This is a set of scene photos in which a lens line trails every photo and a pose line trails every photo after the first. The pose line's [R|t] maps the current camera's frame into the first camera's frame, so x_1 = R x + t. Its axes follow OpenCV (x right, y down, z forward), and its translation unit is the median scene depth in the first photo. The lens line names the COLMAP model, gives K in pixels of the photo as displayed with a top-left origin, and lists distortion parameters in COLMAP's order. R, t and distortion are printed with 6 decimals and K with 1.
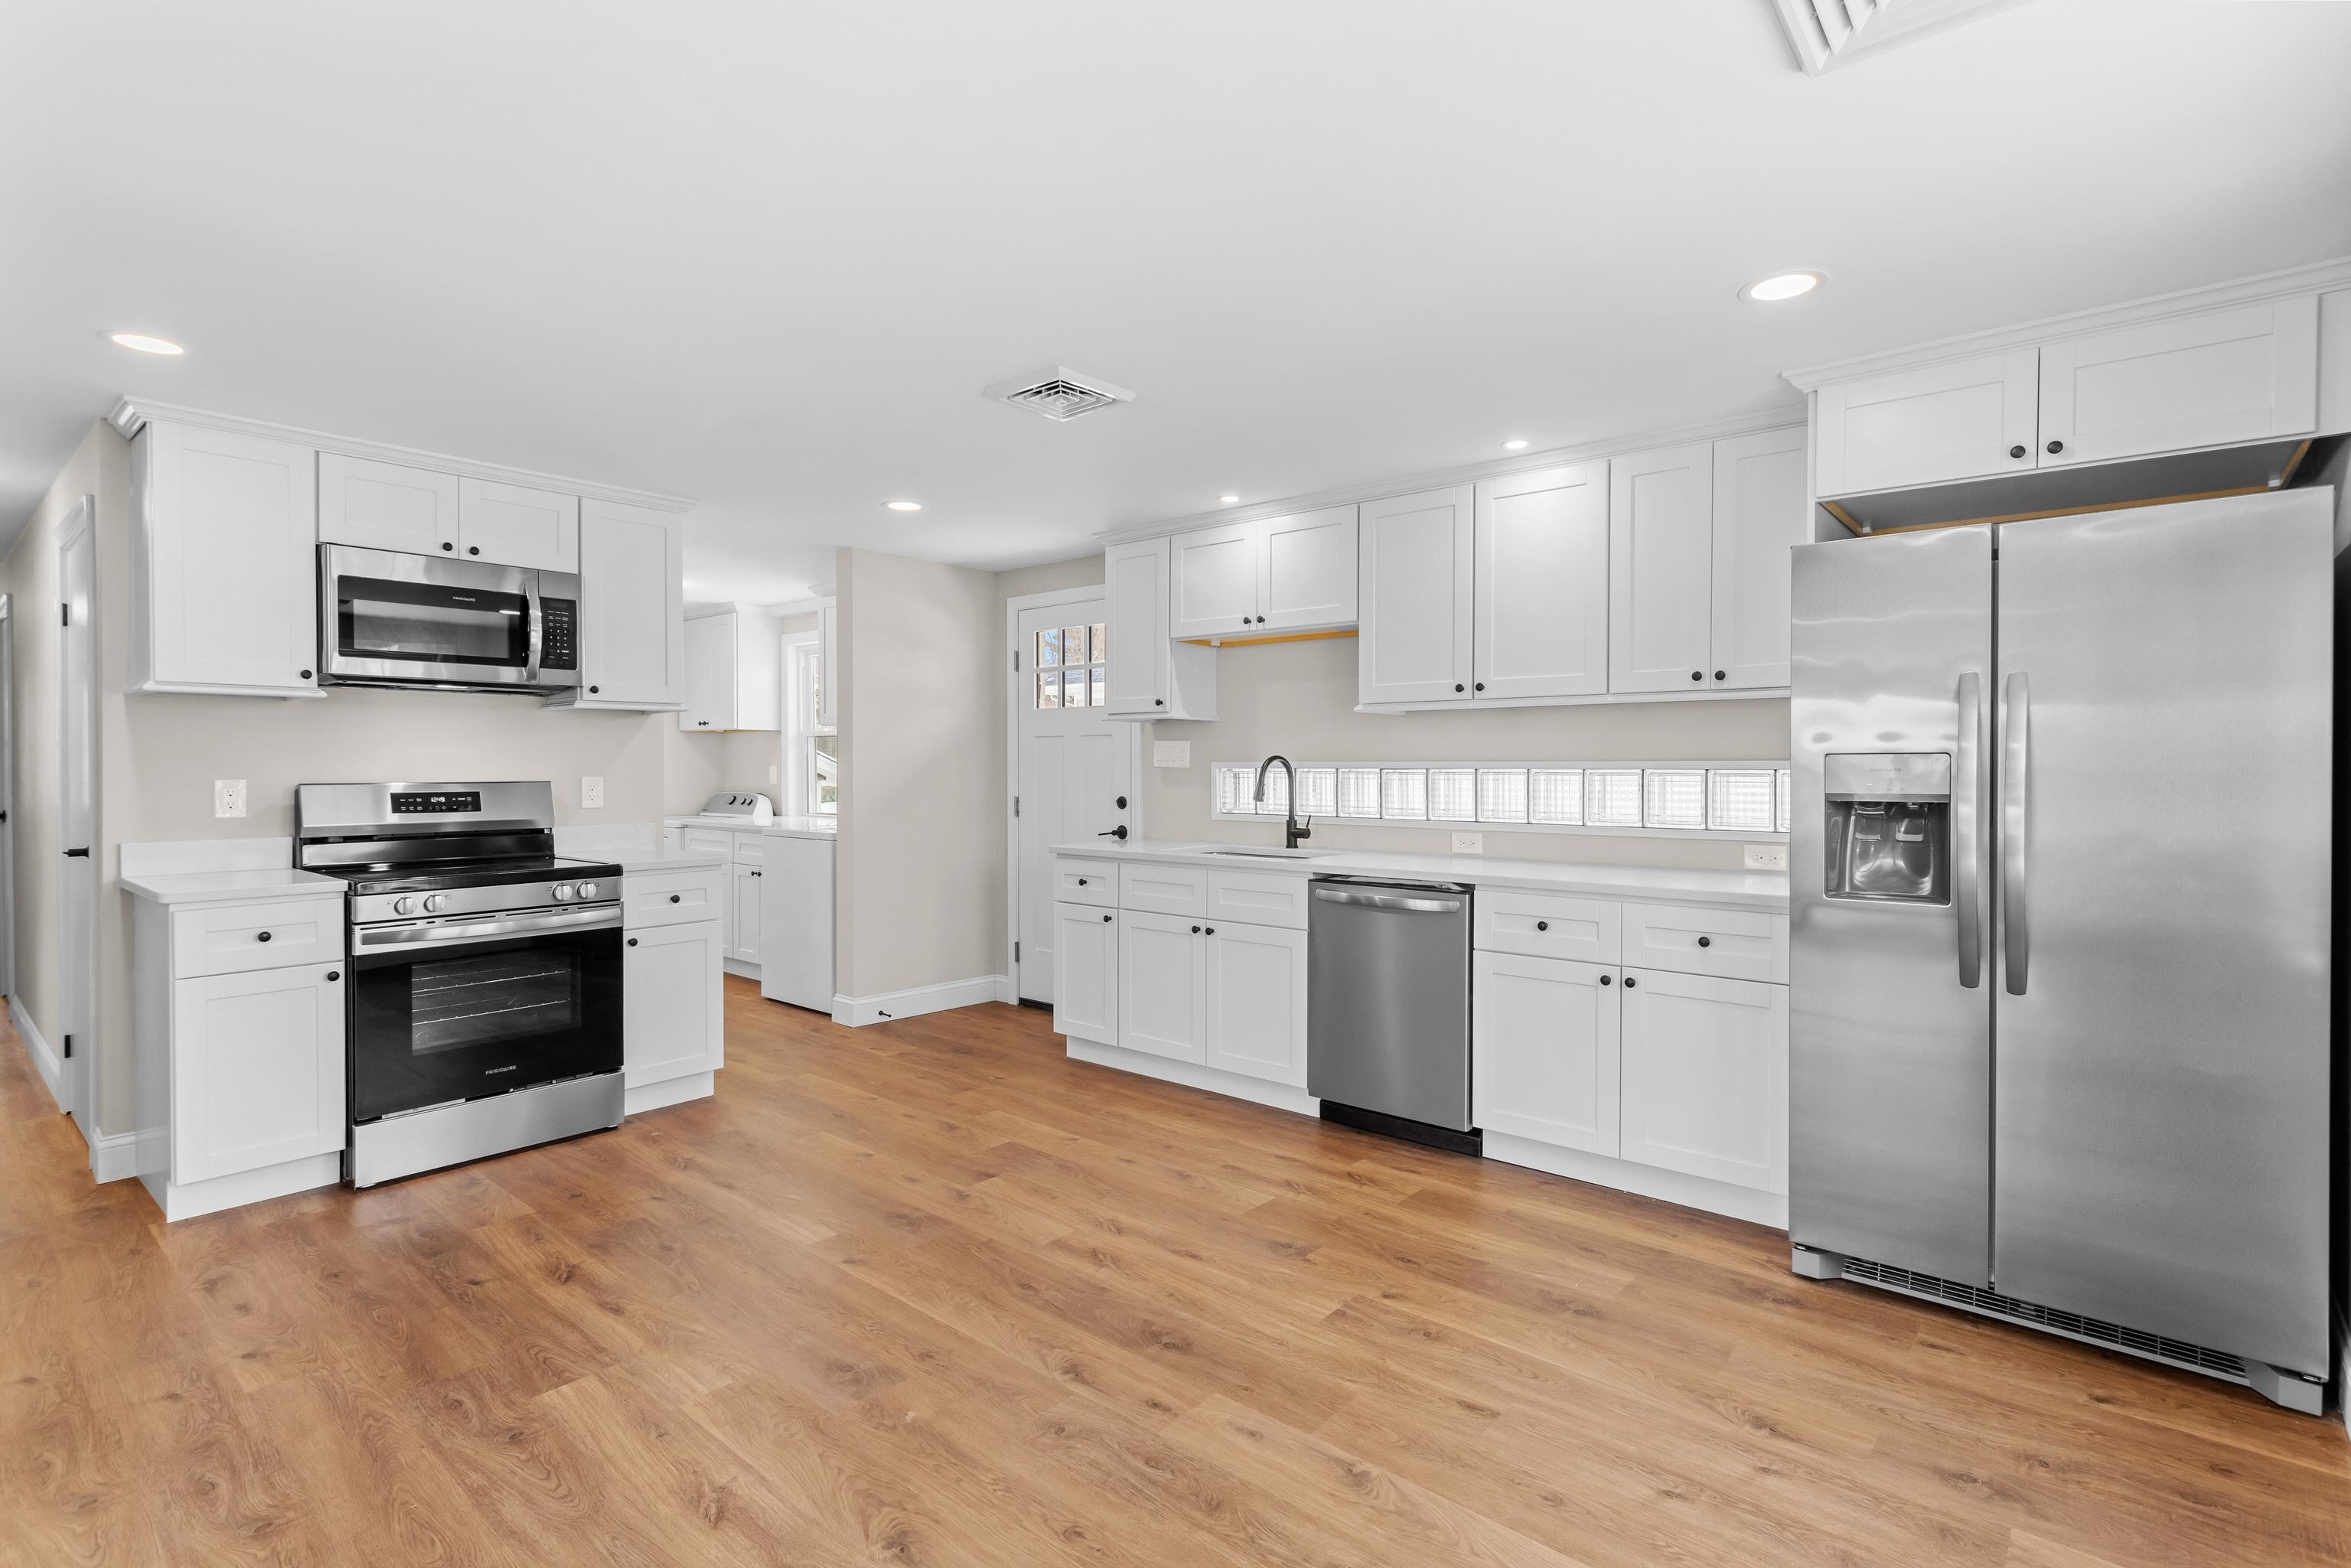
lens RADIAL K [[1130.7, 0, 1173.4], [0, 1130.7, 779.0], [0, 0, 1]] dist [-0.002673, 0.000283]
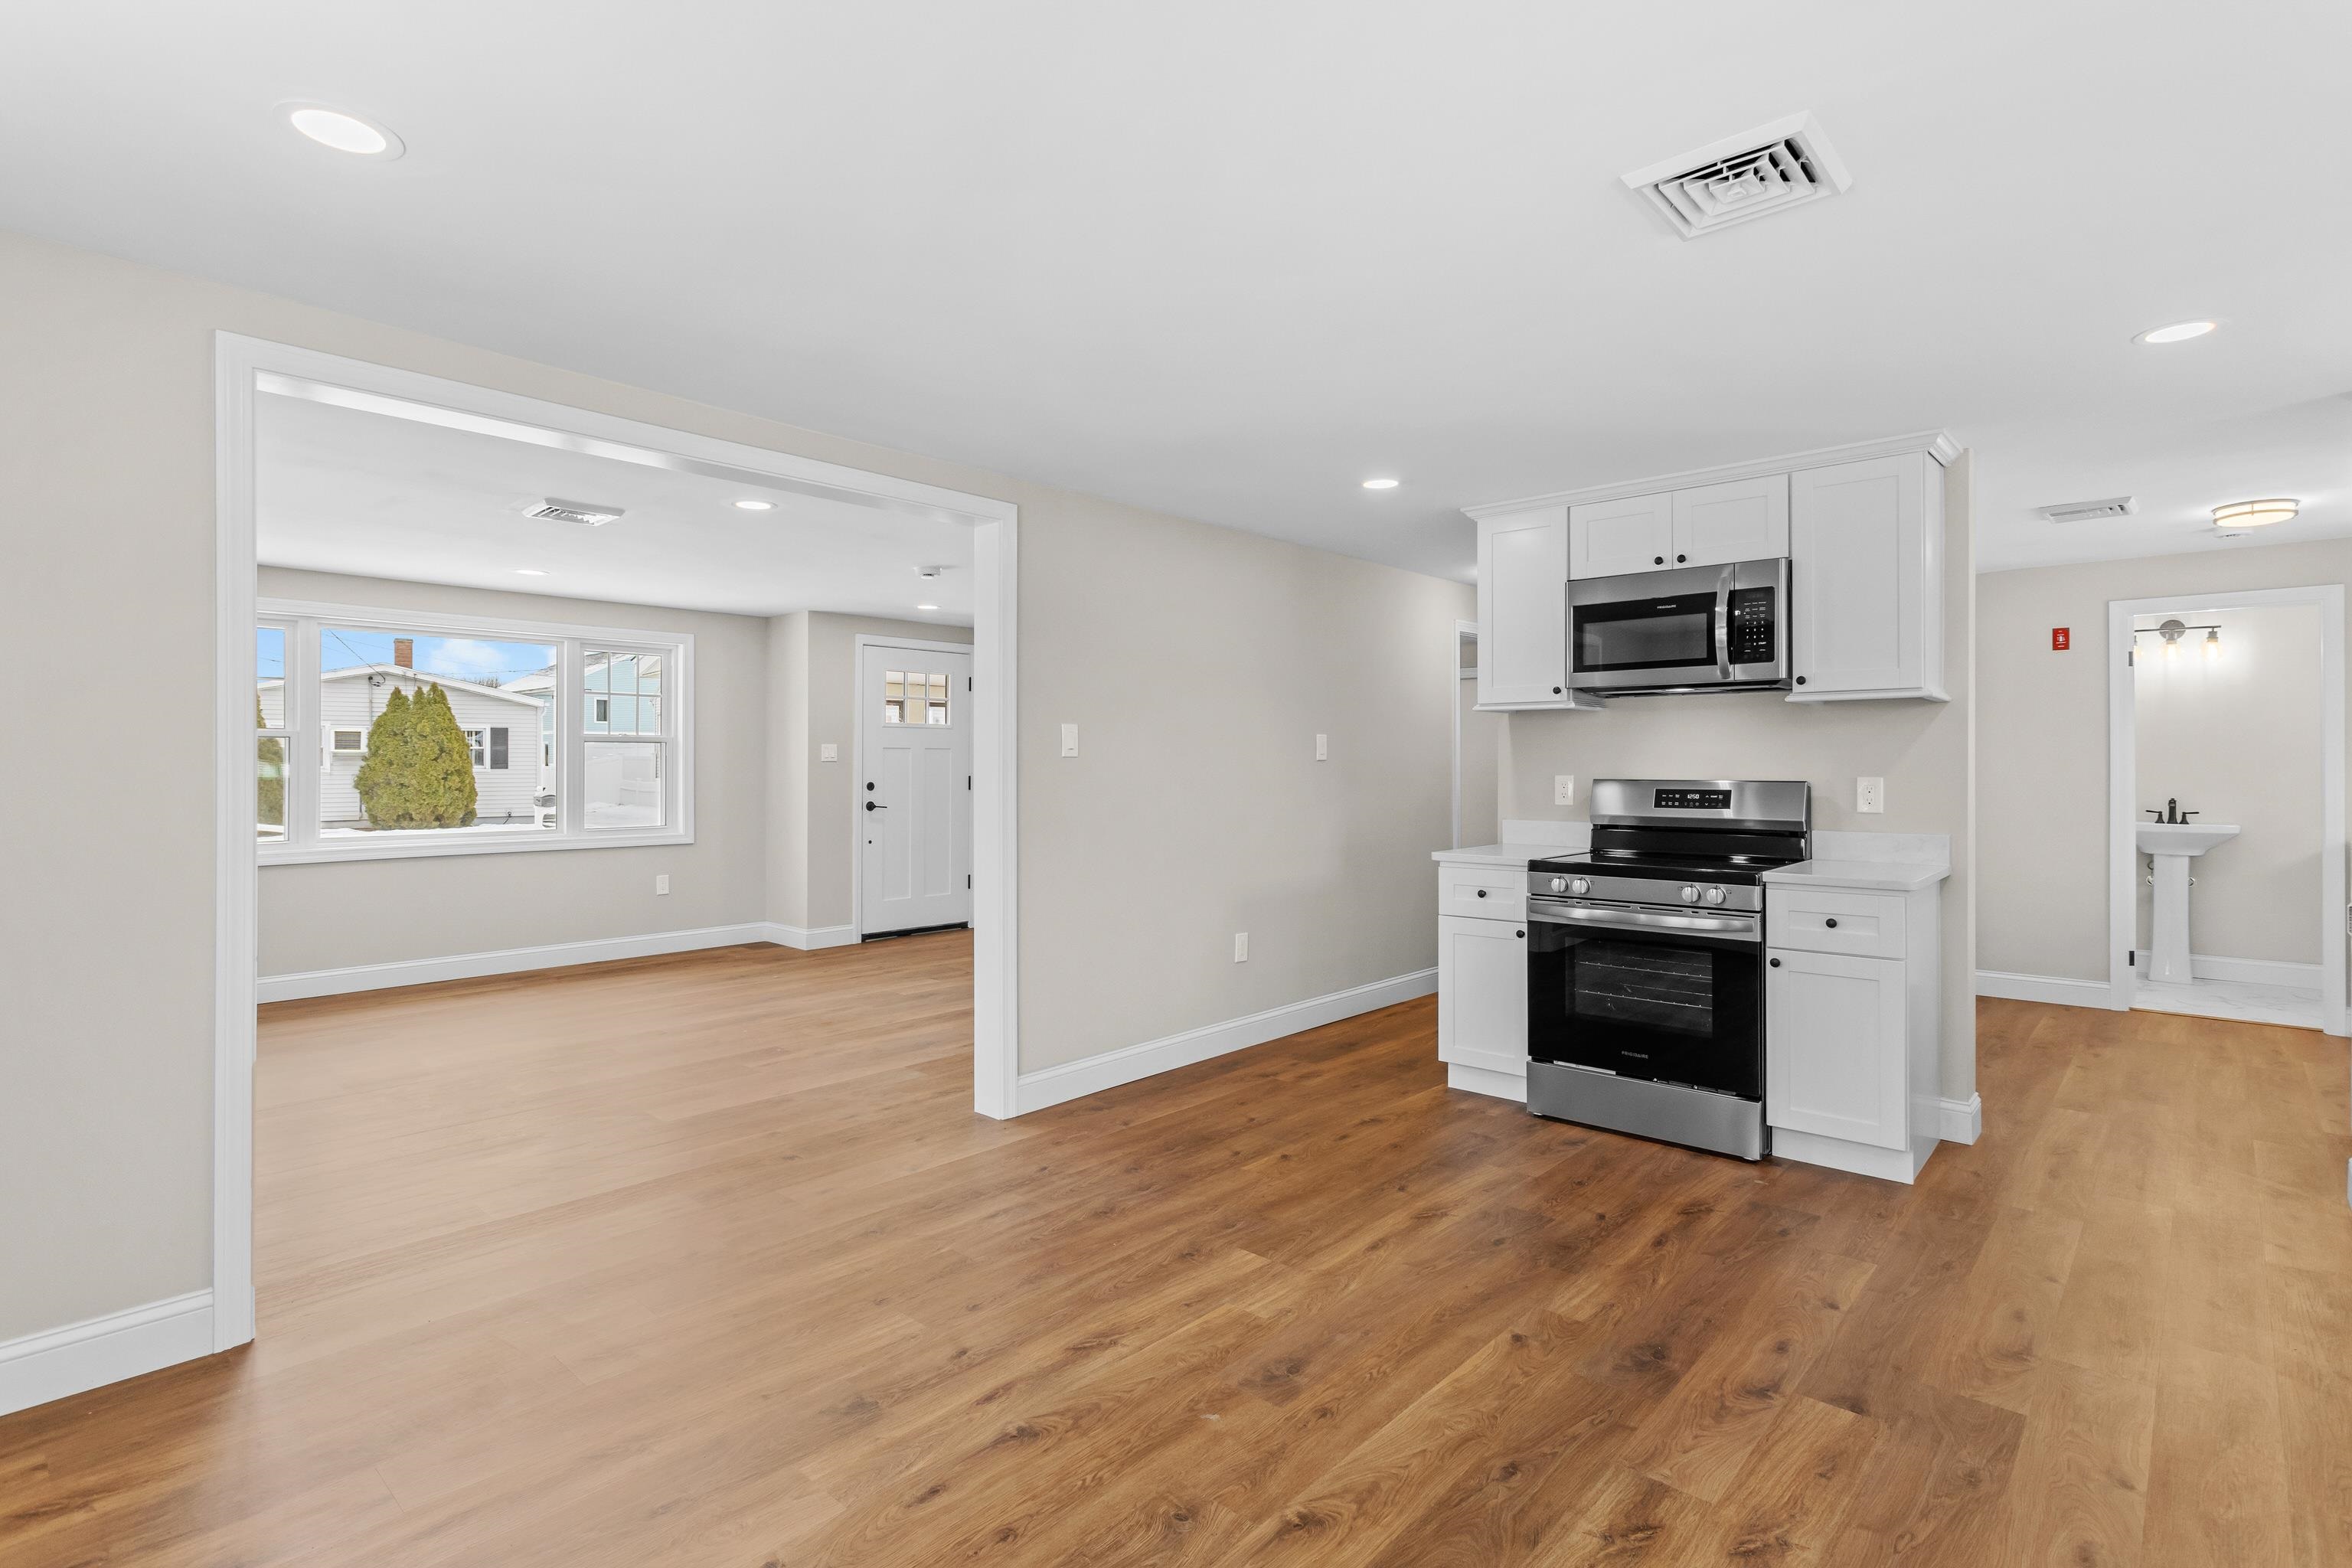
lens RADIAL K [[1131.2, 0, 1181.8], [0, 1131.2, 763.3], [0, 0, 1]] dist [-0.002673, 0.000283]
pose [[-0.032887, -0.001229, -0.999458, 0.444654], [-0.012711, 0.999919, -0.000811, -0.006236], [0.999378, 0.012677, -0.032900, 0.581581]]
